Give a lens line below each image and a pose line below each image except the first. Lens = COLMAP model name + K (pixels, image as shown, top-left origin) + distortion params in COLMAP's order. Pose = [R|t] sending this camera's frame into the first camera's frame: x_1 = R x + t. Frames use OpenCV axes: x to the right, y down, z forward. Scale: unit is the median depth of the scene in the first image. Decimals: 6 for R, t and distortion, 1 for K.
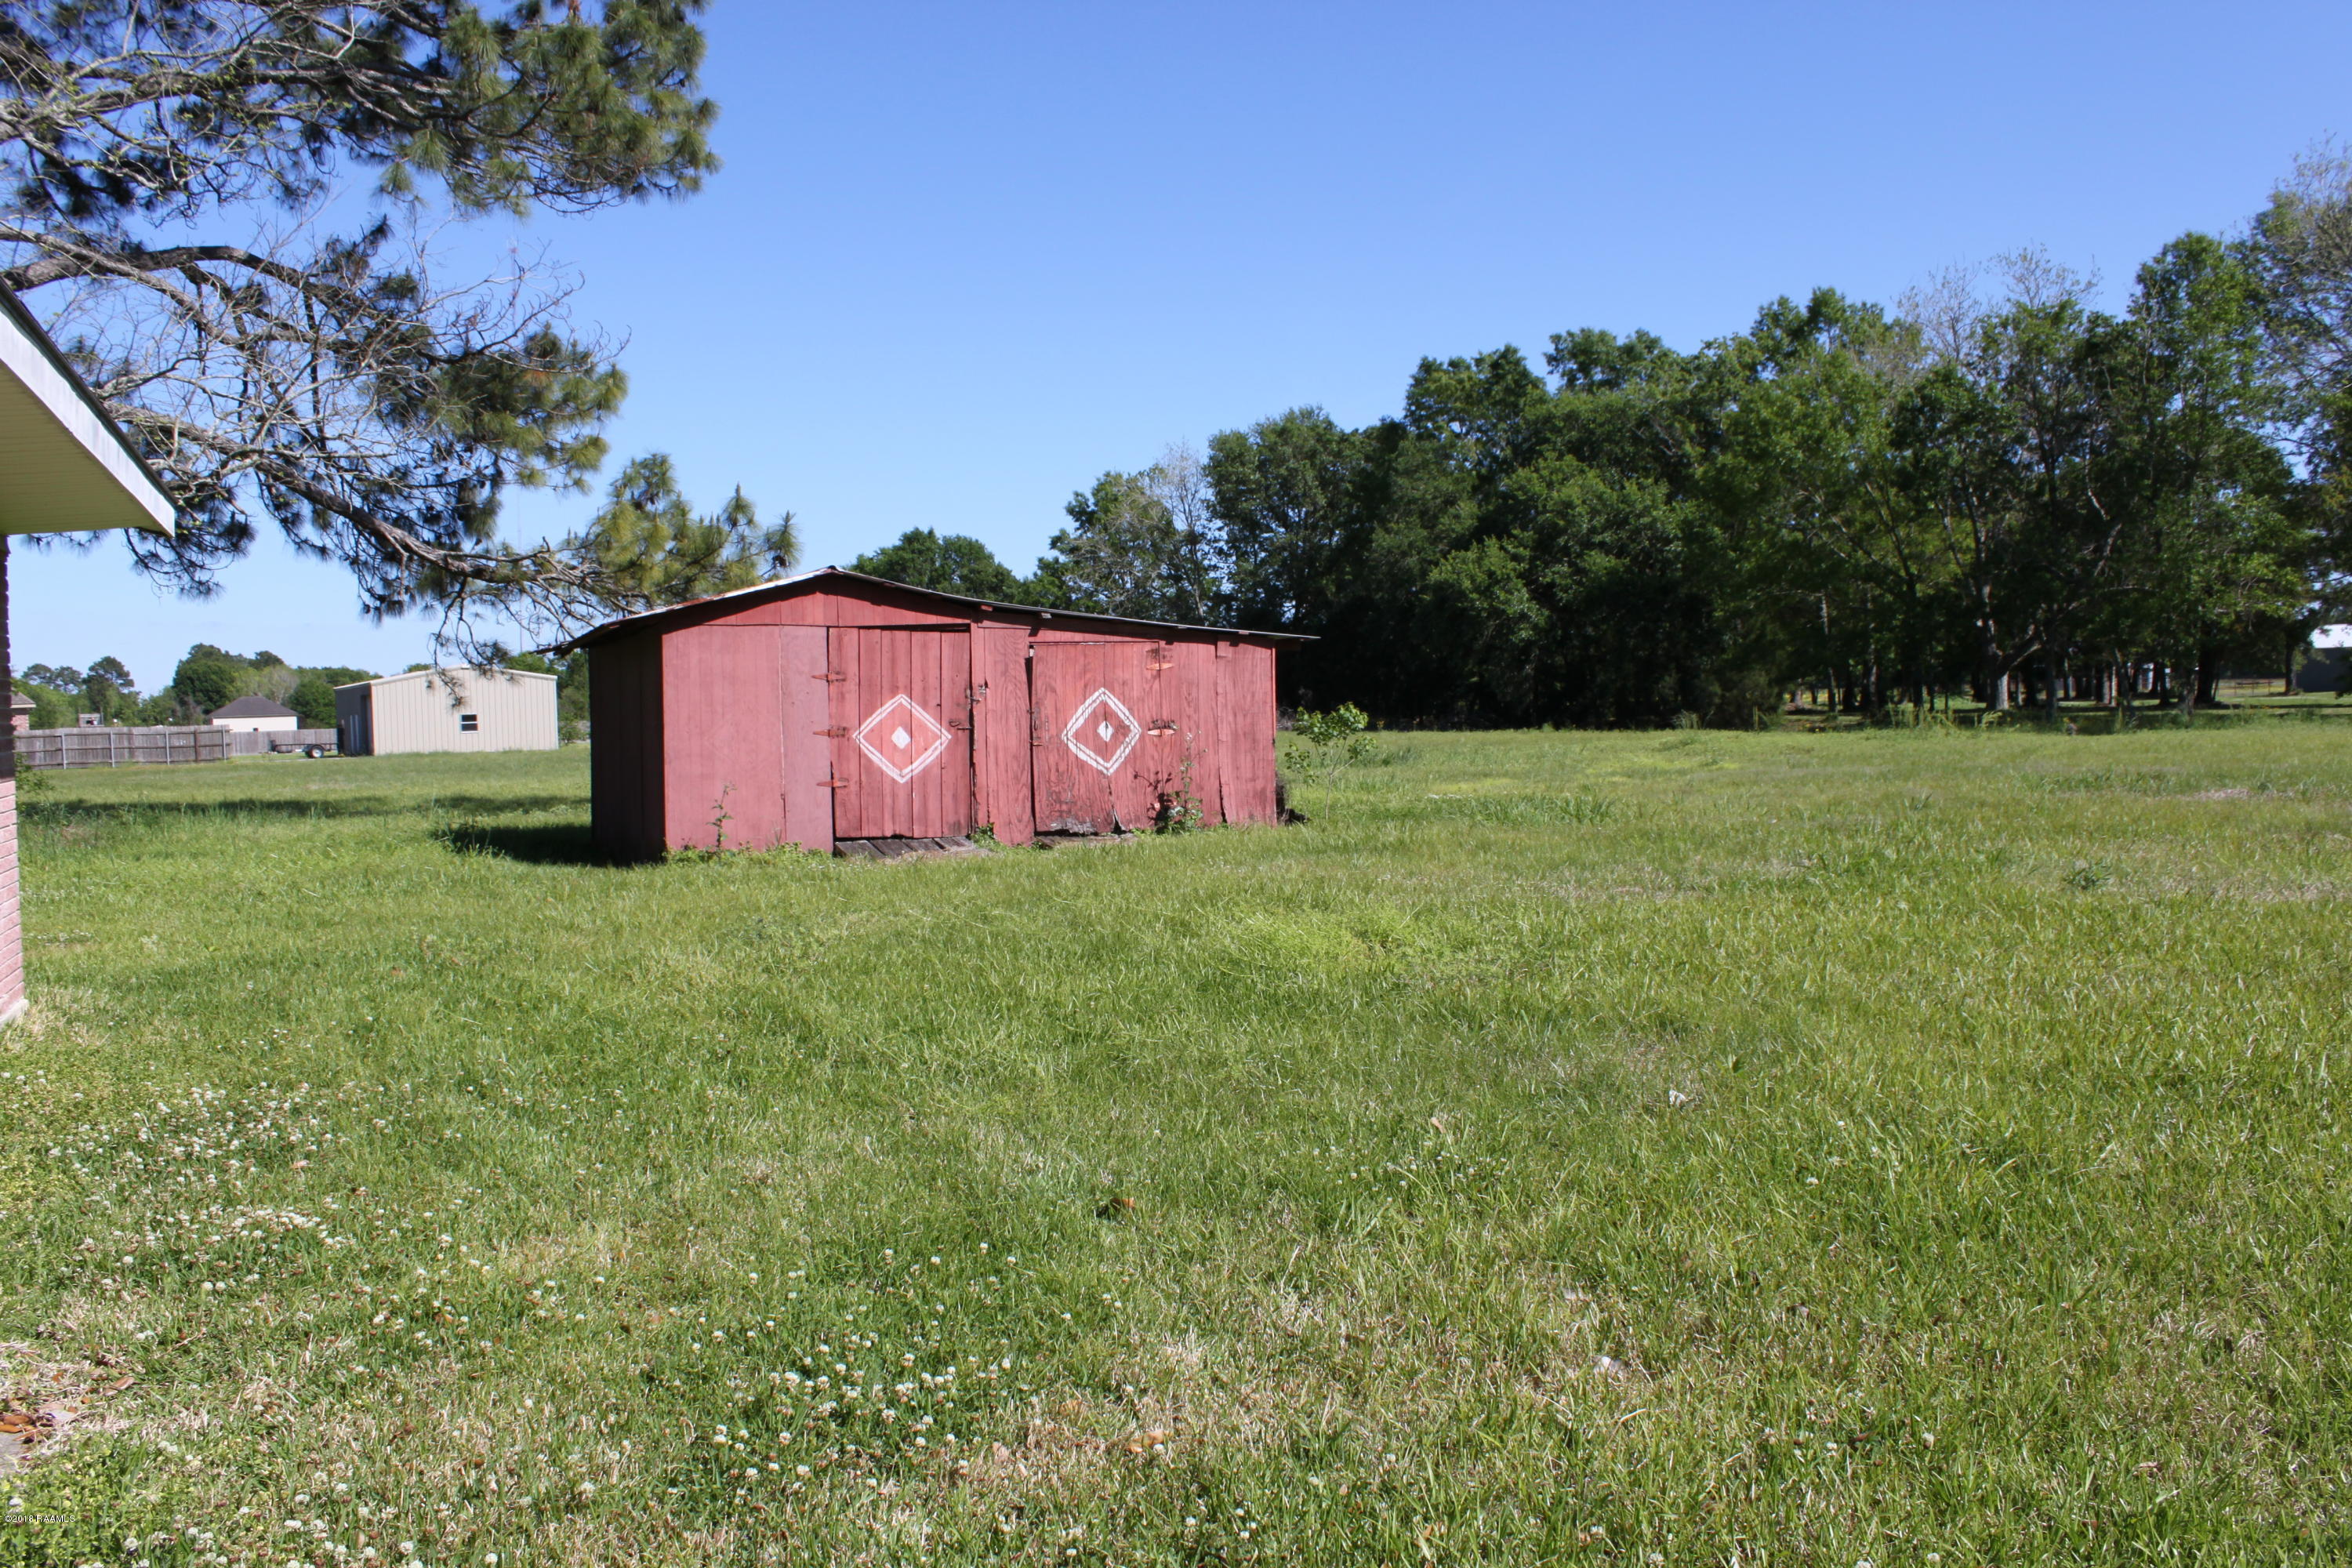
lens RADIAL K [[2005.8, 0, 1174.0], [0, 2005.8, 788.0], [0, 0, 1]] dist [-0.075413, -0.001424]
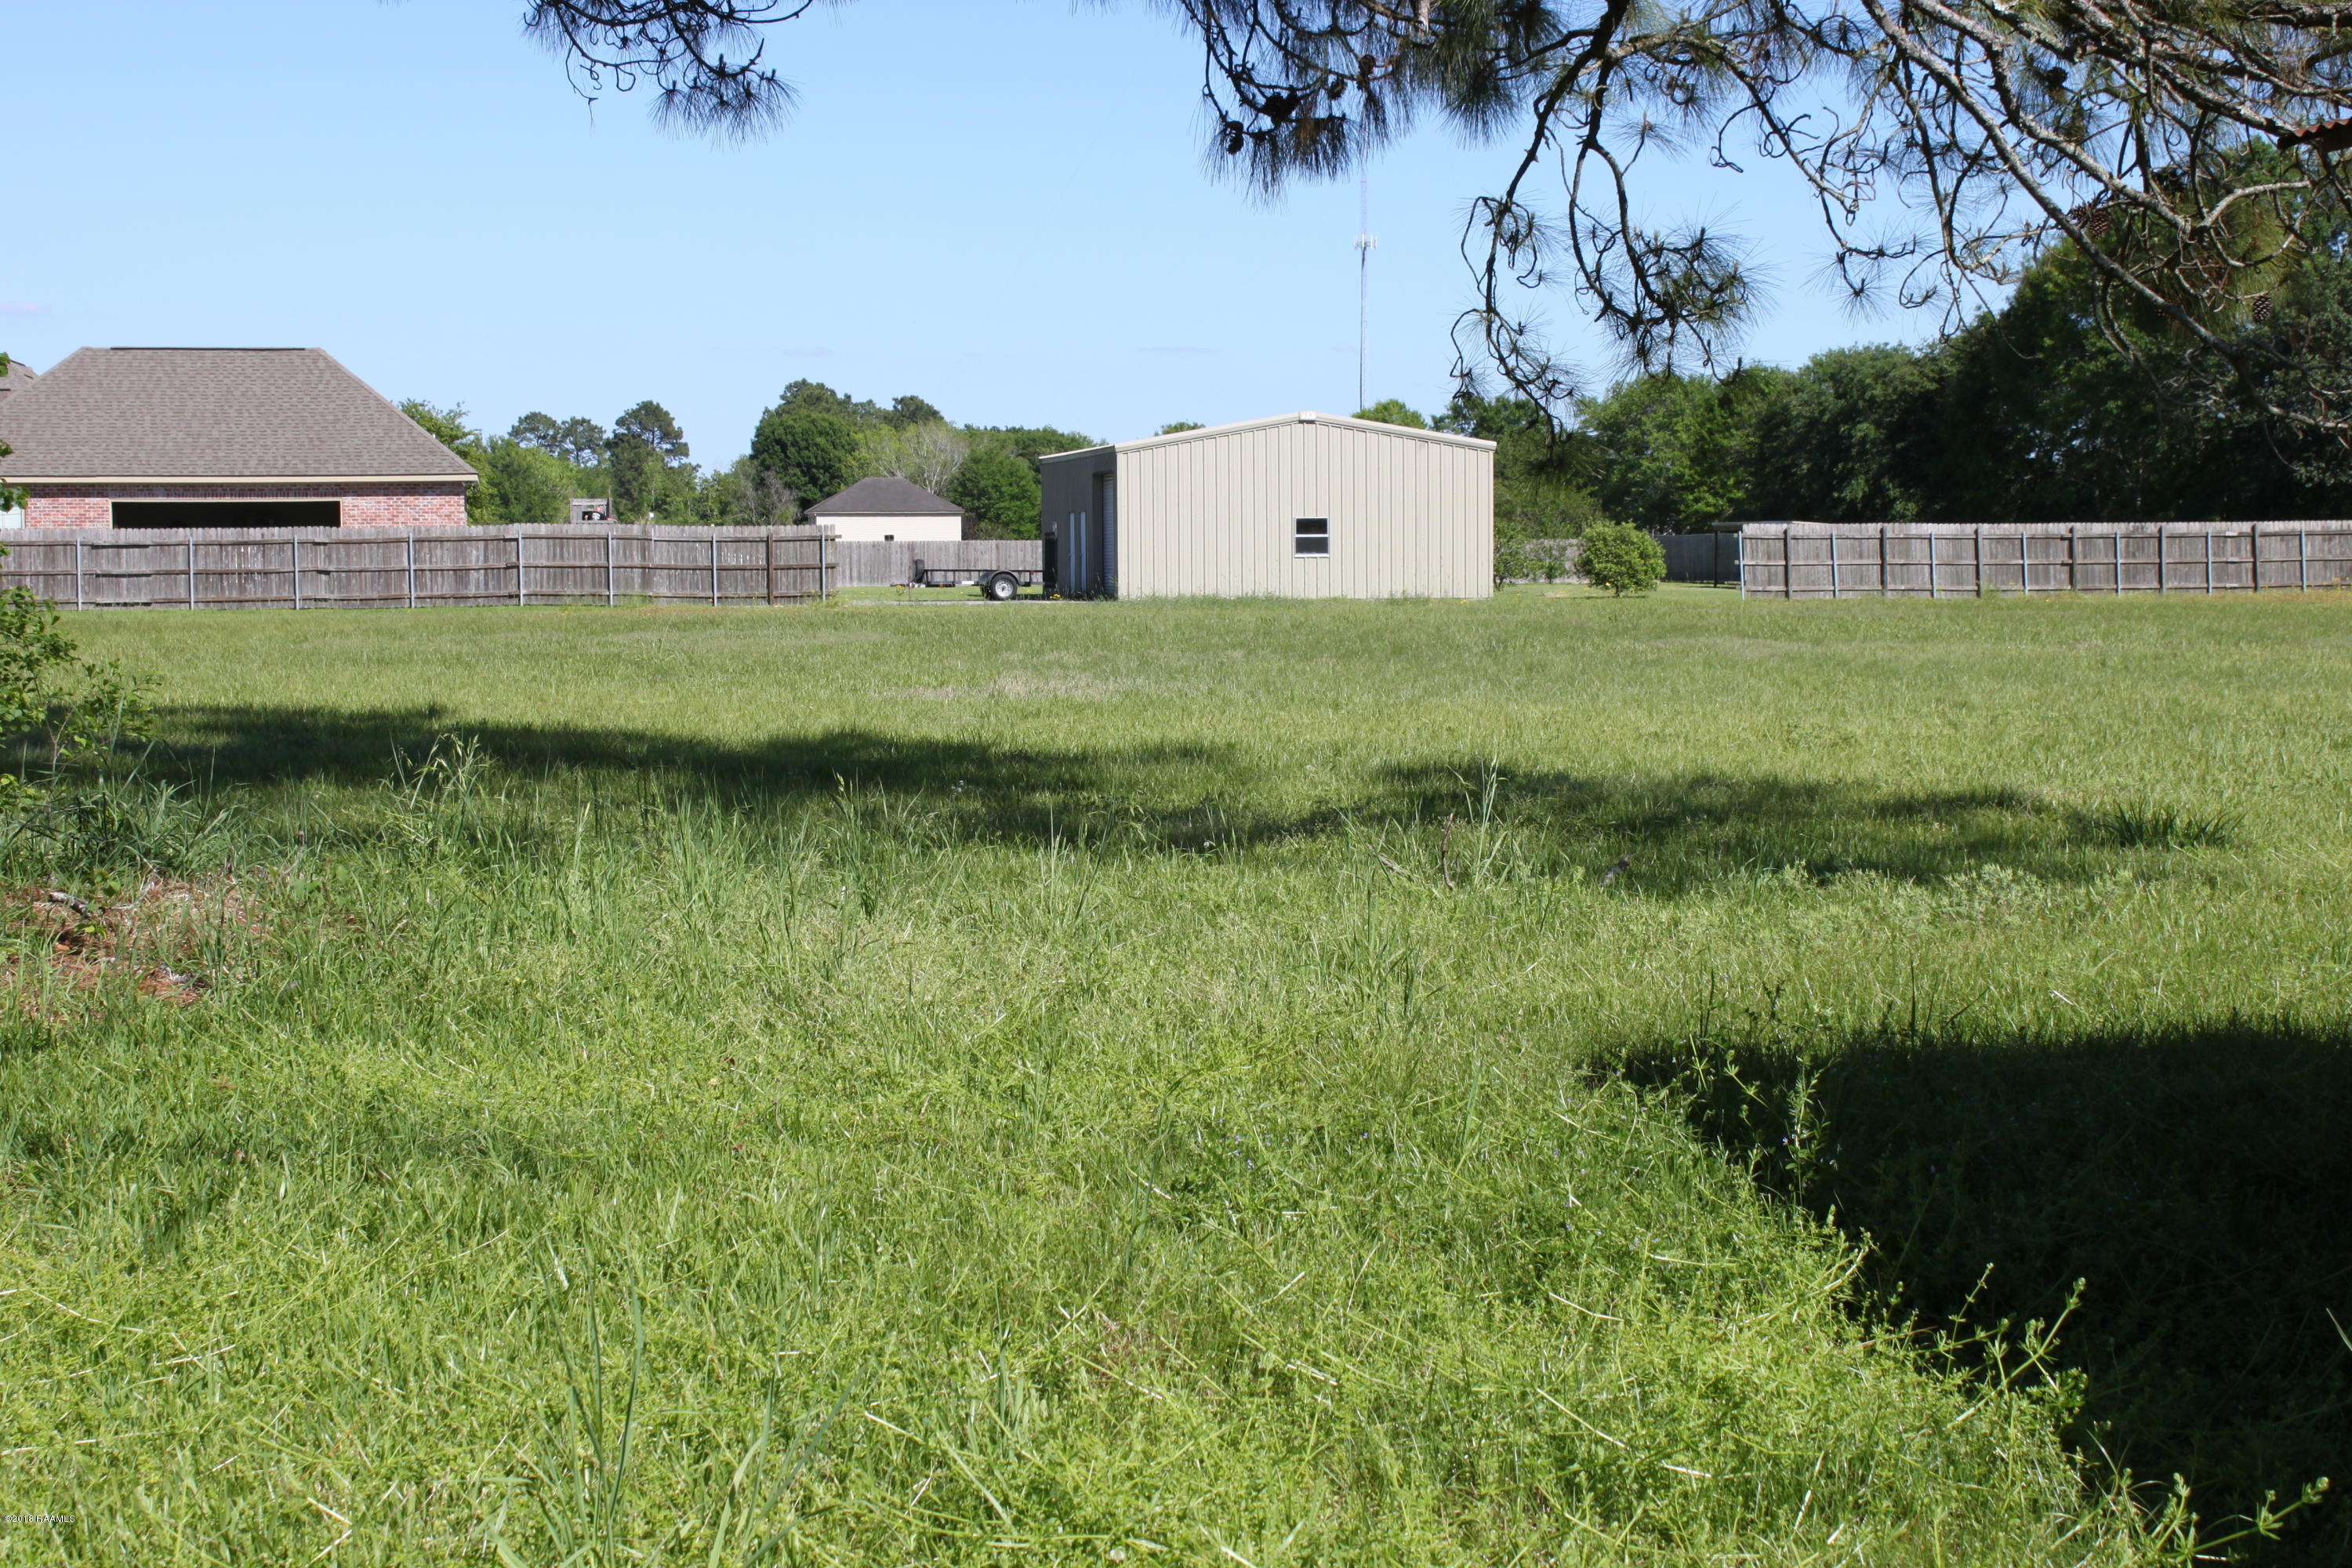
lens RADIAL K [[3877.4, 0, 1176.0], [0, 3877.4, 783.3], [0, 0, 1]] dist [-0.019358, 0.000000]
pose [[0.934808, 0.048505, -0.351825, -0.041785], [-0.039343, 0.998676, 0.033148, -0.002525], [0.352967, -0.017145, 0.935479, 0.091384]]
